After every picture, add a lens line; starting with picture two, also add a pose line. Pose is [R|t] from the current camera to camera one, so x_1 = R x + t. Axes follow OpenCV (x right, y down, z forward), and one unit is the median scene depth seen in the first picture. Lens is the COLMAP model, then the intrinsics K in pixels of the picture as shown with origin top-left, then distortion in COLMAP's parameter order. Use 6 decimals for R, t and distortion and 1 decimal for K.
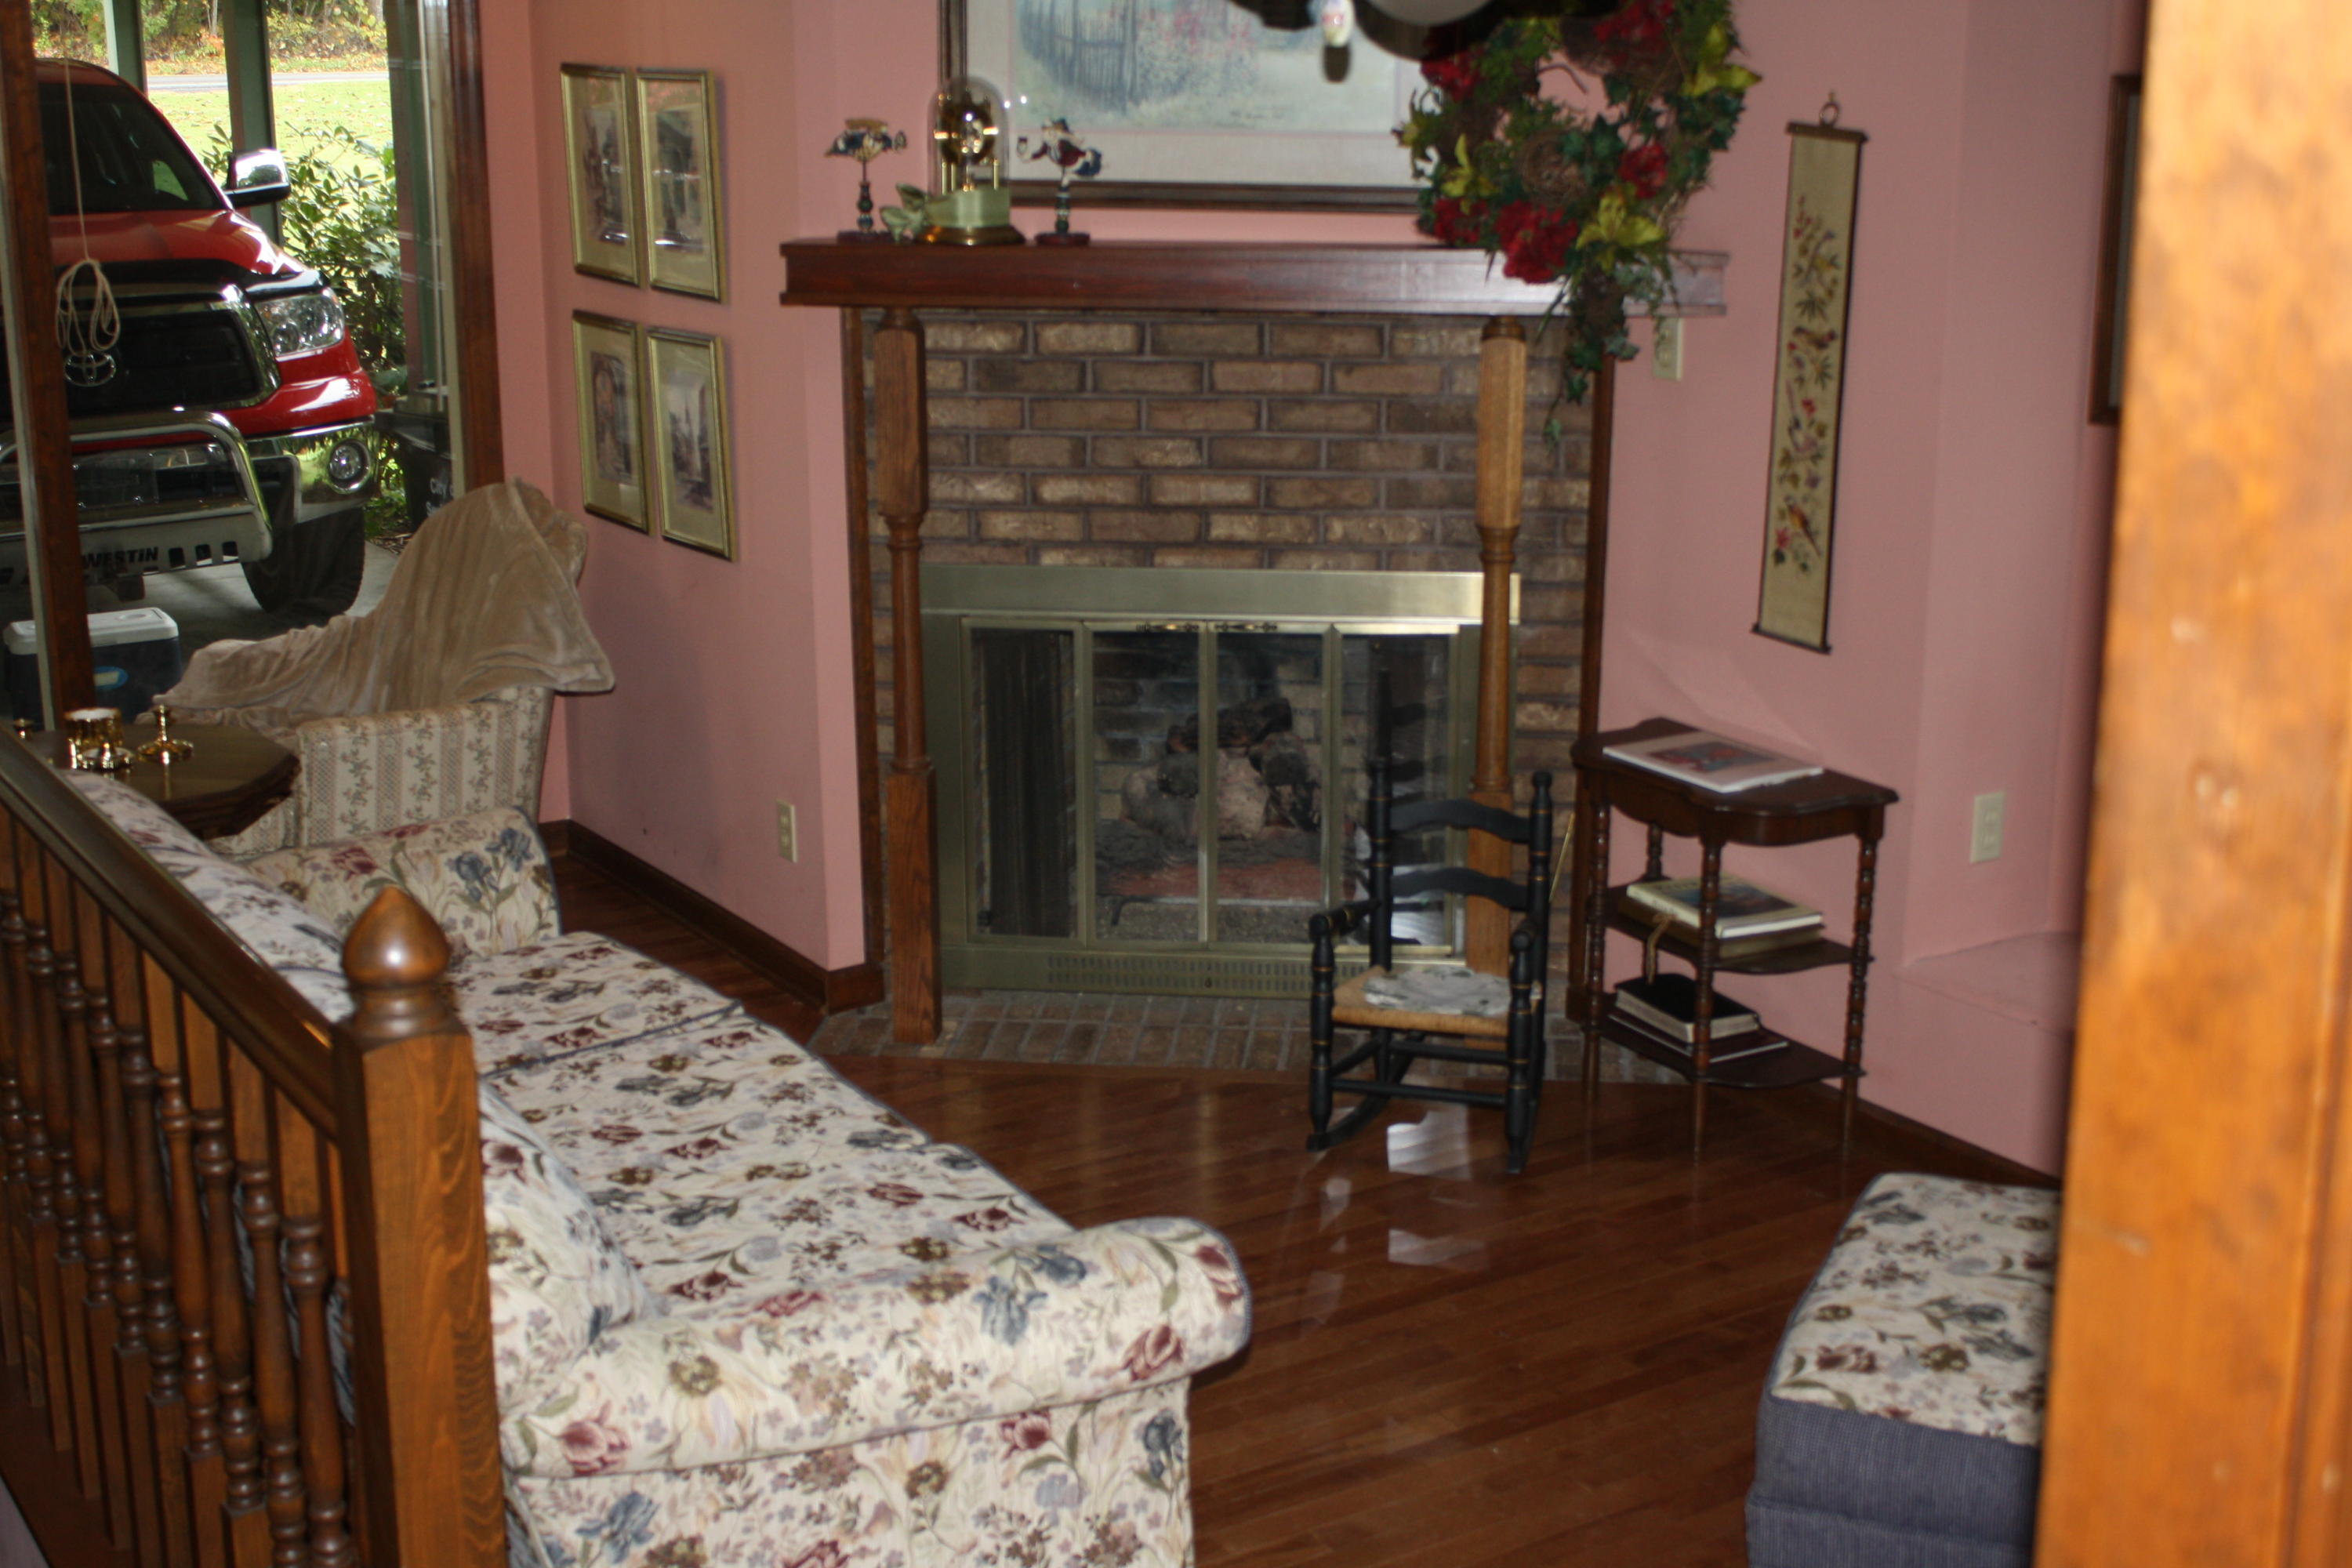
lens RADIAL K [[2995.6, 0, 1176.0], [0, 2995.6, 784.0], [0, 0, 1]] dist [-0.081297, 0.006836]
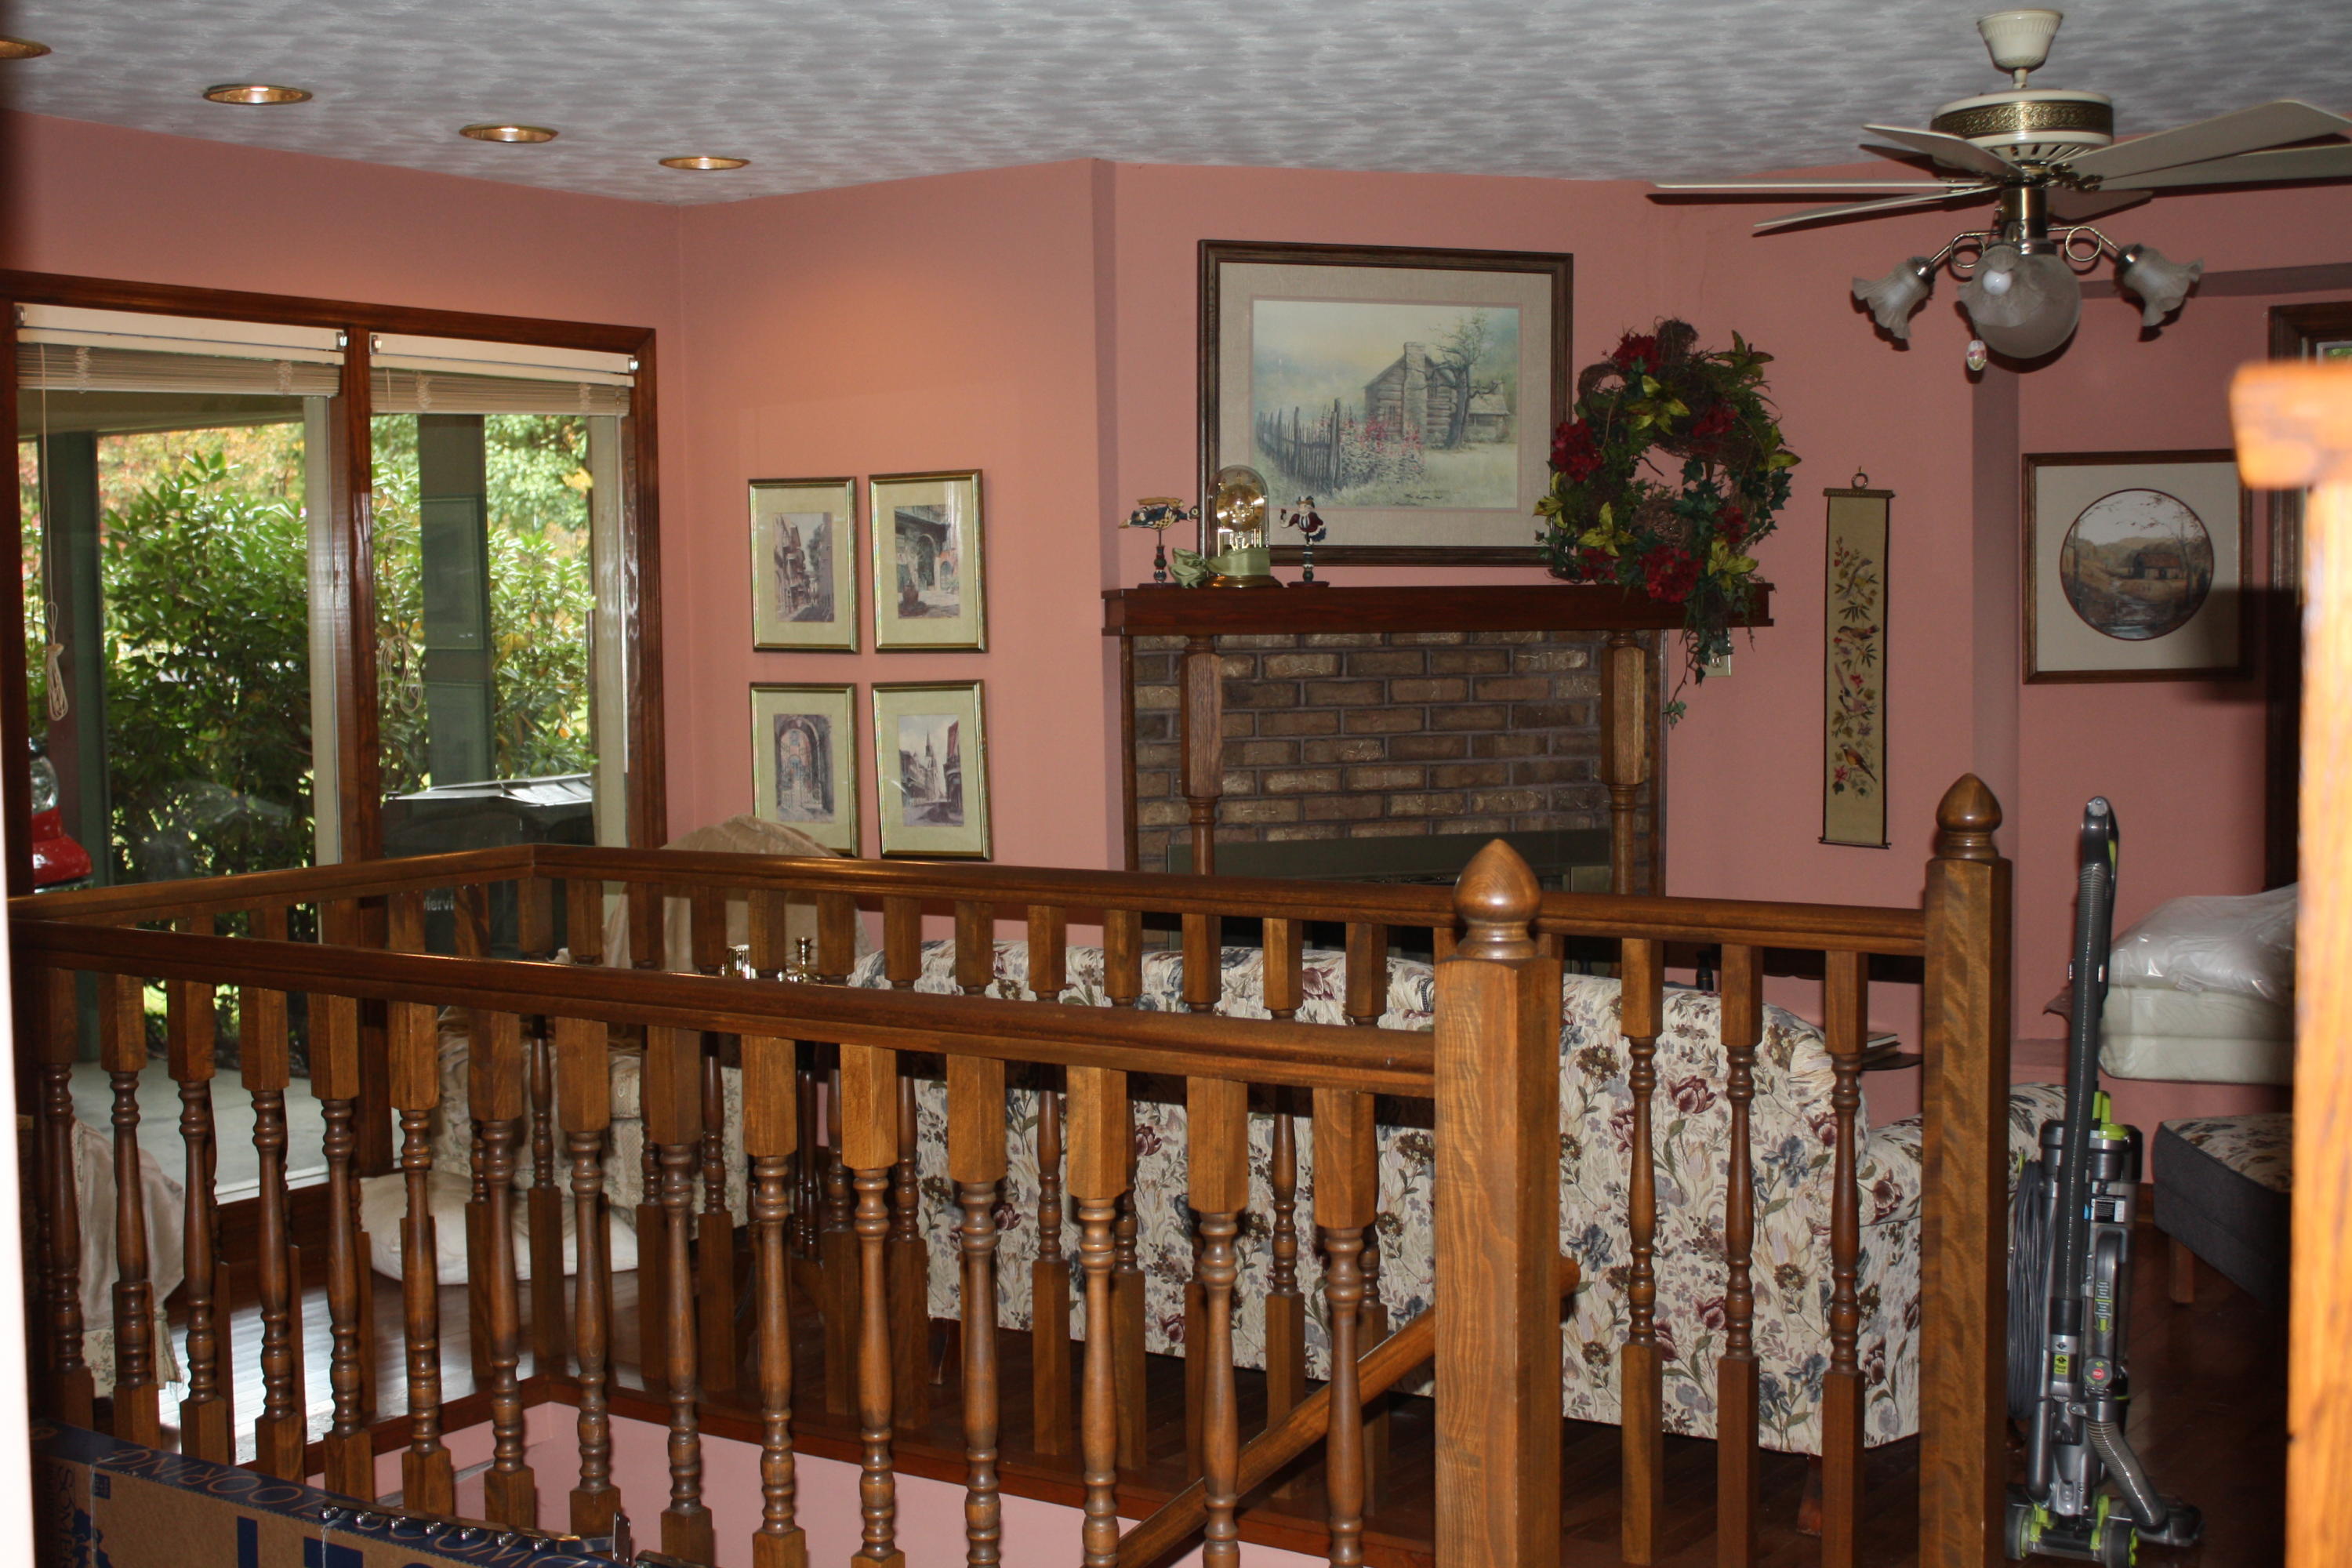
lens RADIAL K [[2995.6, 0, 1176.0], [0, 2995.6, 784.0], [0, 0, 1]] dist [-0.081297, 0.006836]
pose [[0.920749, -0.034689, 0.388610, -0.611334], [0.110795, 0.978281, -0.175186, 0.130379], [-0.374093, 0.204358, 0.904595, -0.165120]]
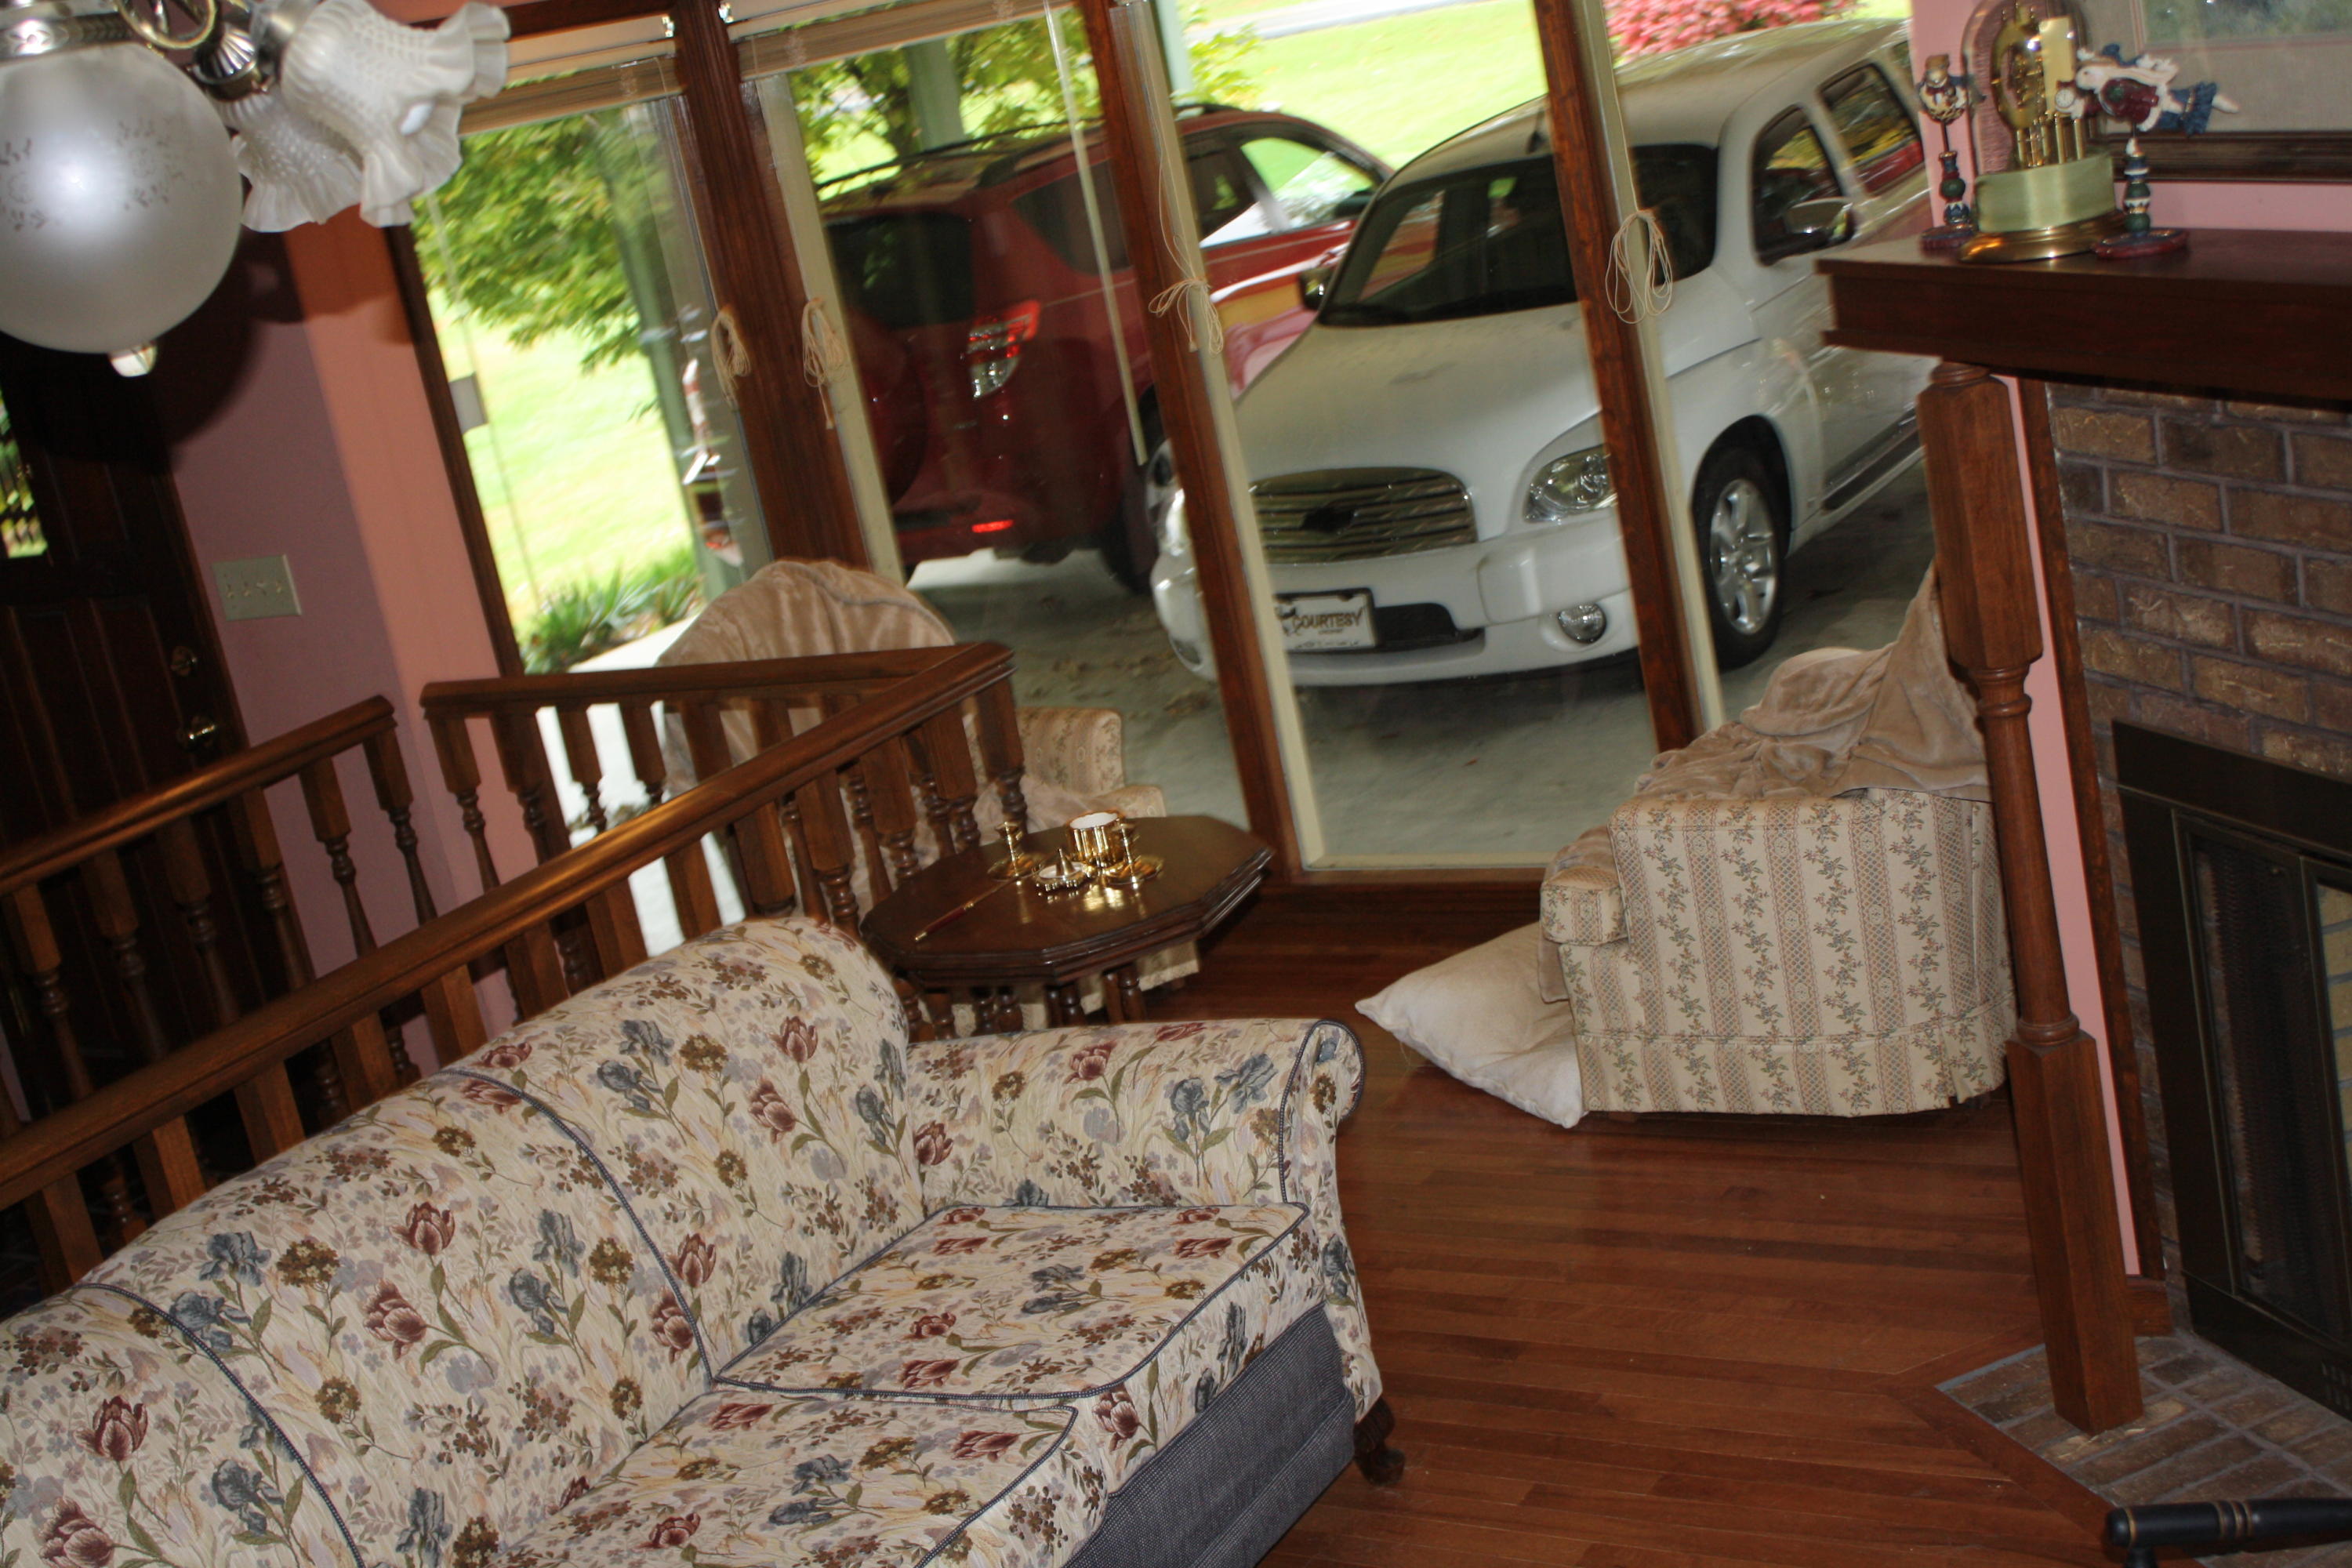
lens RADIAL K [[2995.6, 0, 1176.0], [0, 2995.6, 784.0], [0, 0, 1]] dist [-0.081297, 0.006836]
pose [[0.418387, 0.157767, -0.894462, 0.423698], [-0.030528, 0.986685, 0.159754, -0.164553], [0.907756, -0.039533, 0.417632, 0.573426]]
